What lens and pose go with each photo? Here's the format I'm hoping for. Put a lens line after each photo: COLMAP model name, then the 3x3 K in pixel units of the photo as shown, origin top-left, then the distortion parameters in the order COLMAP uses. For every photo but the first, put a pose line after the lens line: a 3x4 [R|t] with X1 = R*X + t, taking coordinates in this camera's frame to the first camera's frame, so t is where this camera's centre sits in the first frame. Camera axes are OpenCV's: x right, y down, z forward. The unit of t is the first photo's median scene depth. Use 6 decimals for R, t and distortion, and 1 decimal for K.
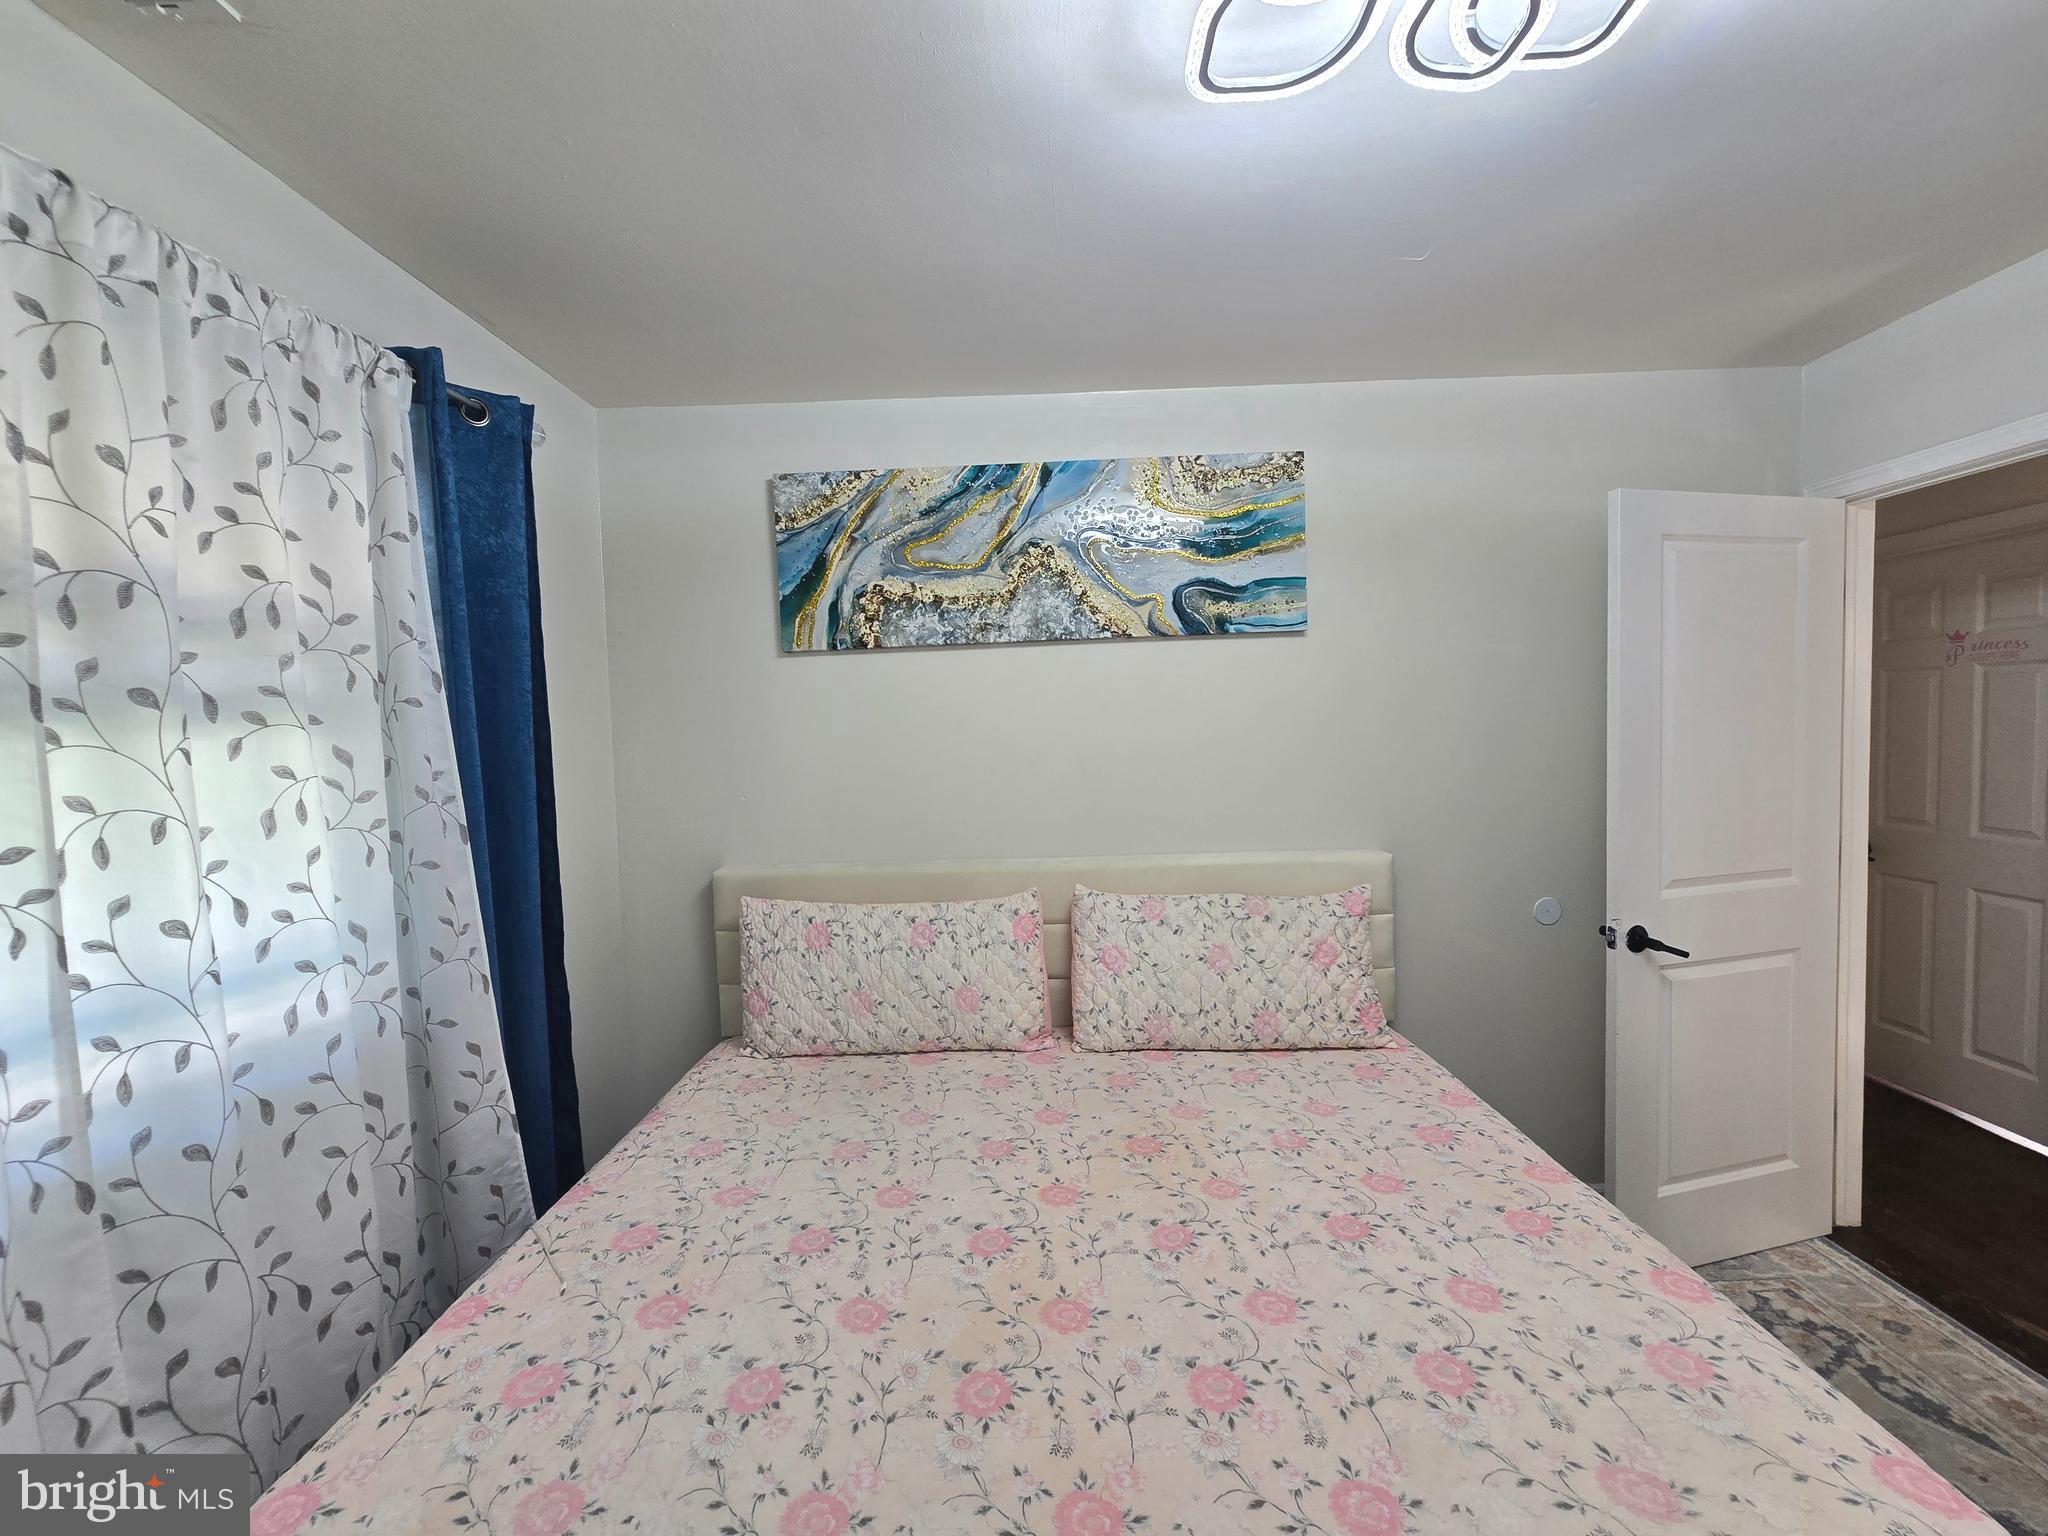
lens RADIAL K [[835.9, 0, 1027.7], [0, 835.9, 769.9], [0, 0, 1]] dist [-0.006981, 0.001220]
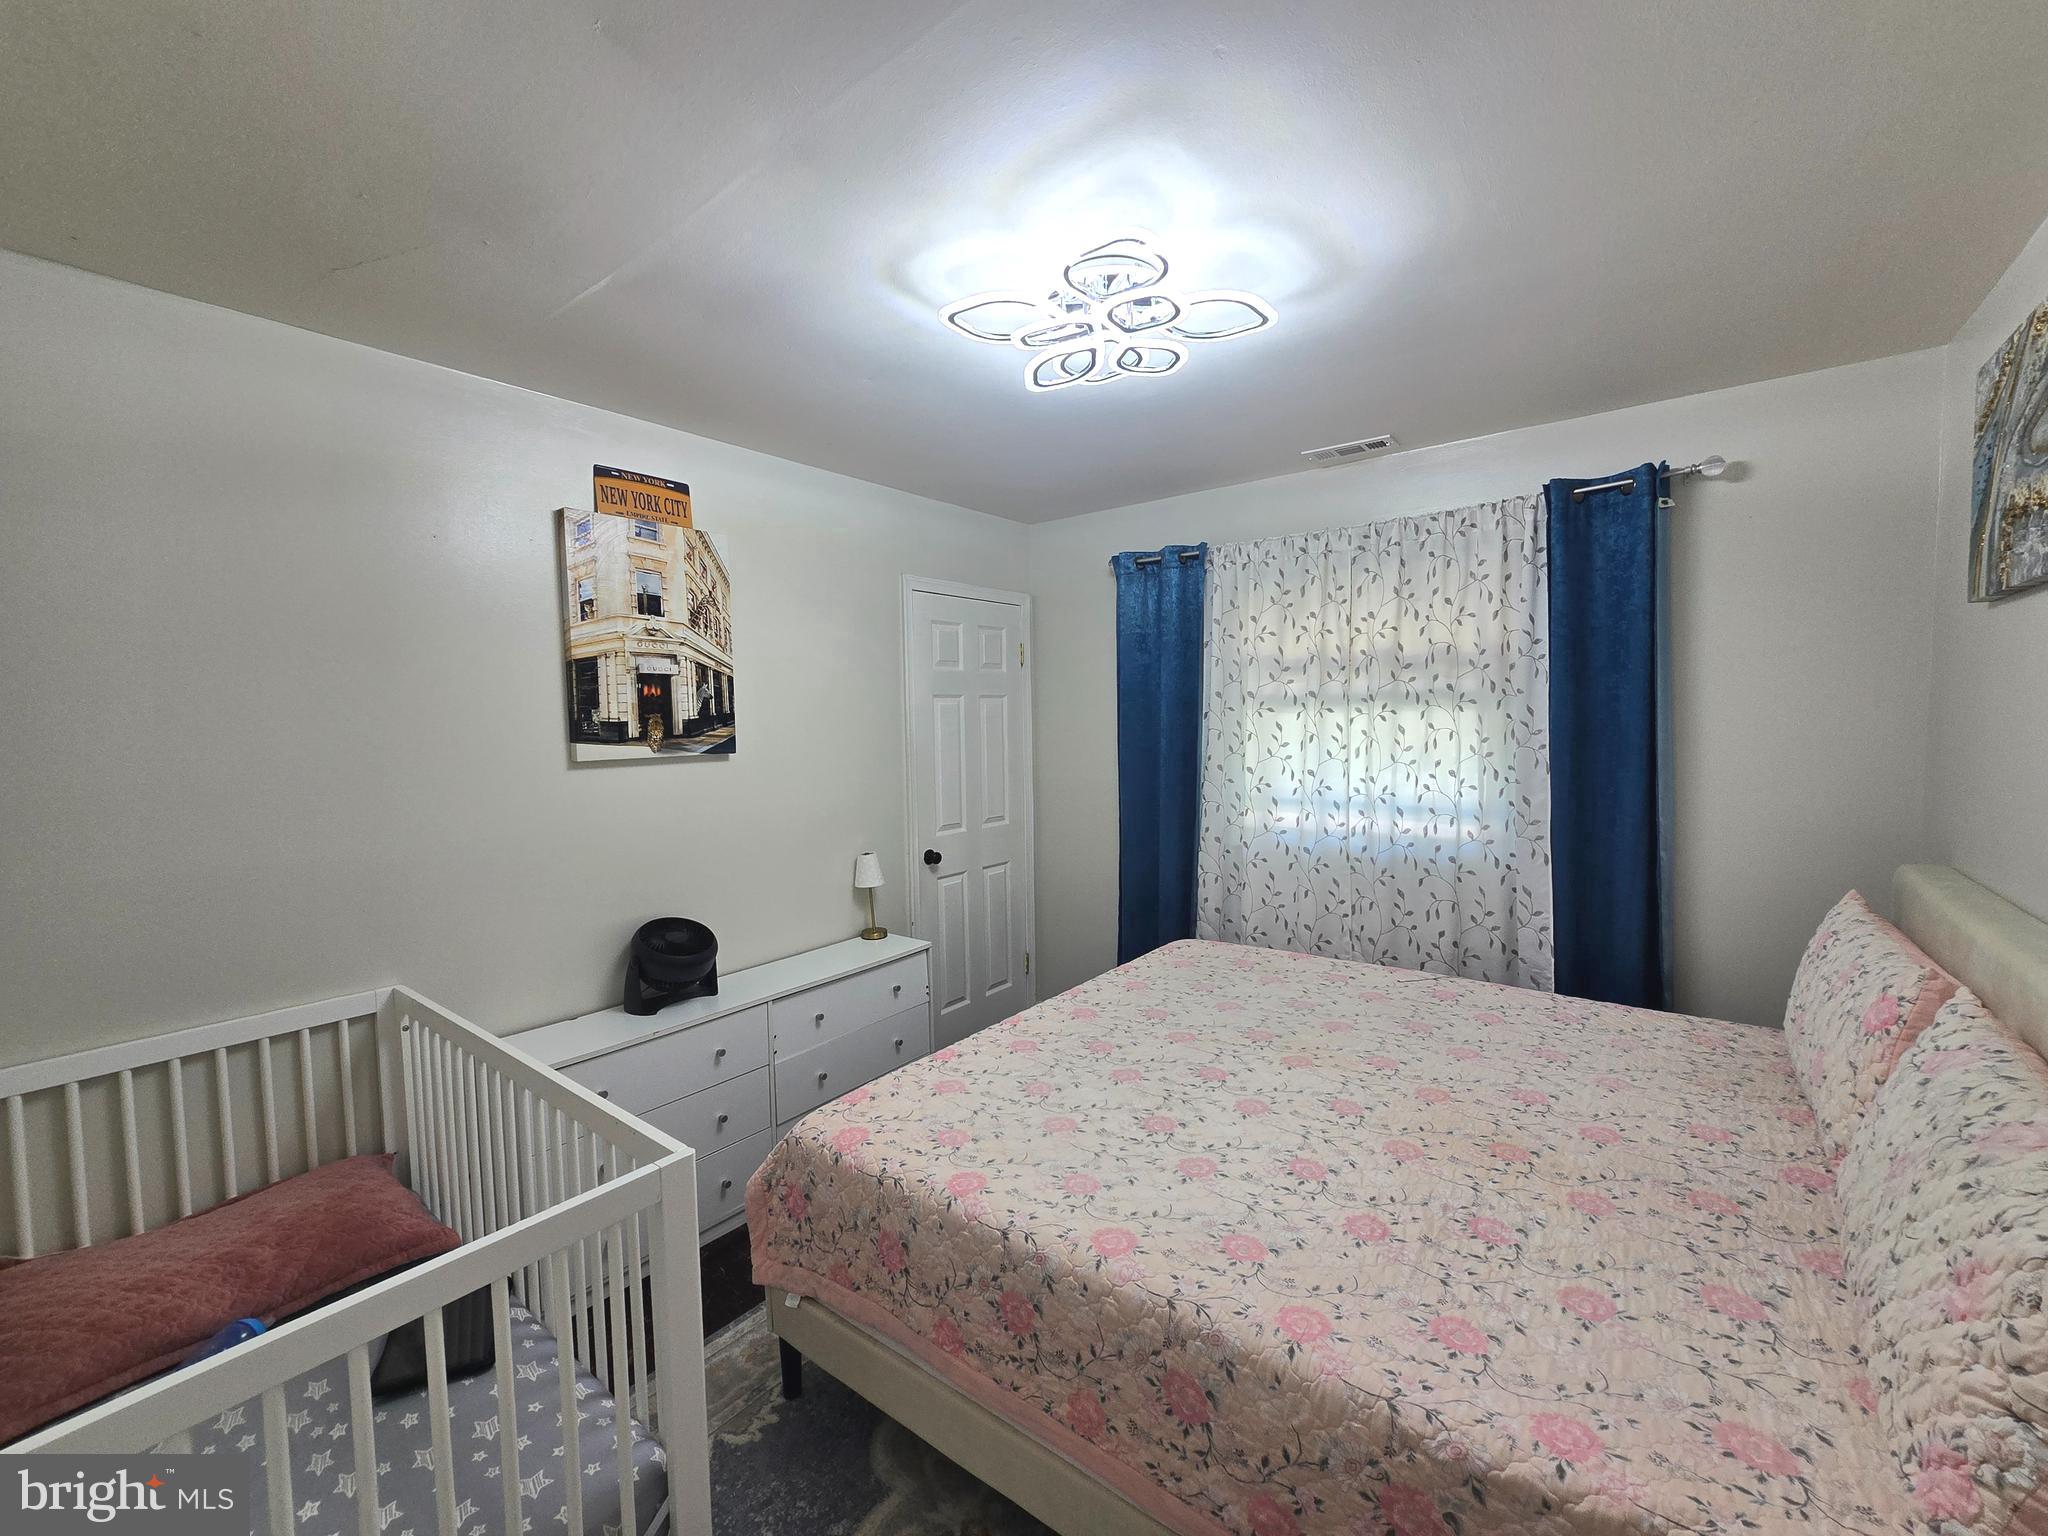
lens RADIAL K [[835.9, 0, 1021.4], [0, 835.9, 772.2], [0, 0, 1]] dist [-0.006981, 0.001220]
pose [[-0.604203, 0.096278, -0.790992, 0.870182], [-0.001177, 0.992565, 0.121712, -0.079911], [0.796830, 0.074470, -0.599597, 0.783341]]
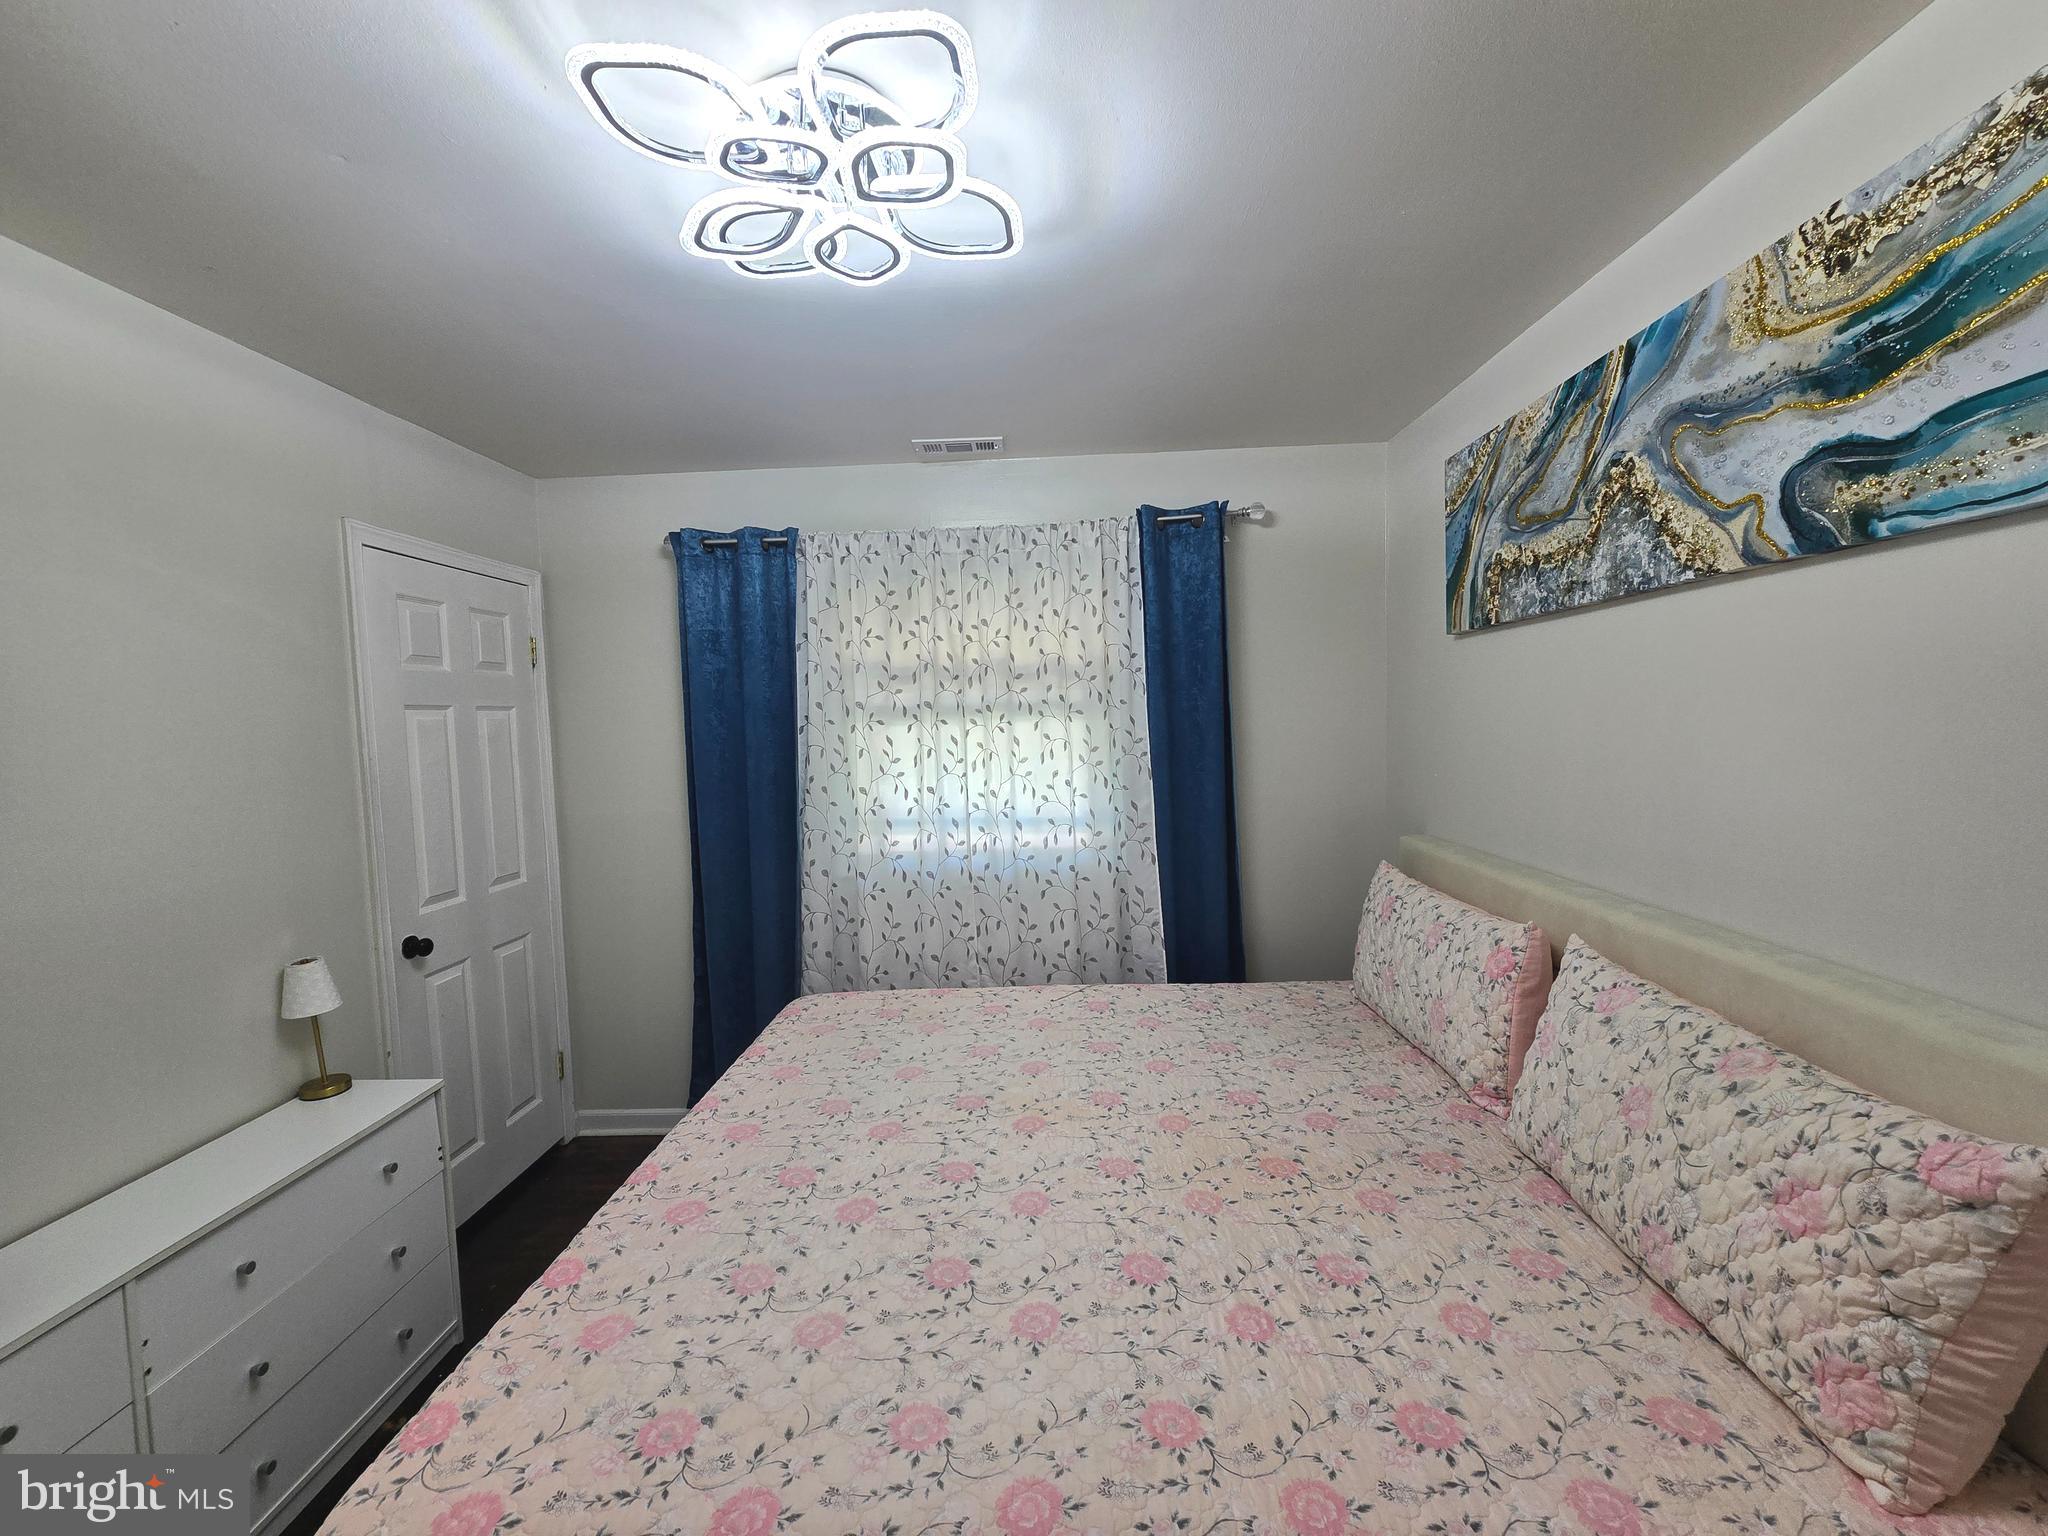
lens RADIAL K [[835.9, 0, 1017.0], [0, 835.9, 771.9], [0, 0, 1]] dist [-0.006981, 0.001220]
pose [[-0.021631, 0.096183, -0.995129, 0.756515], [-0.017712, 0.995168, 0.096572, -0.065033], [0.999609, 0.019715, -0.019823, 0.504950]]
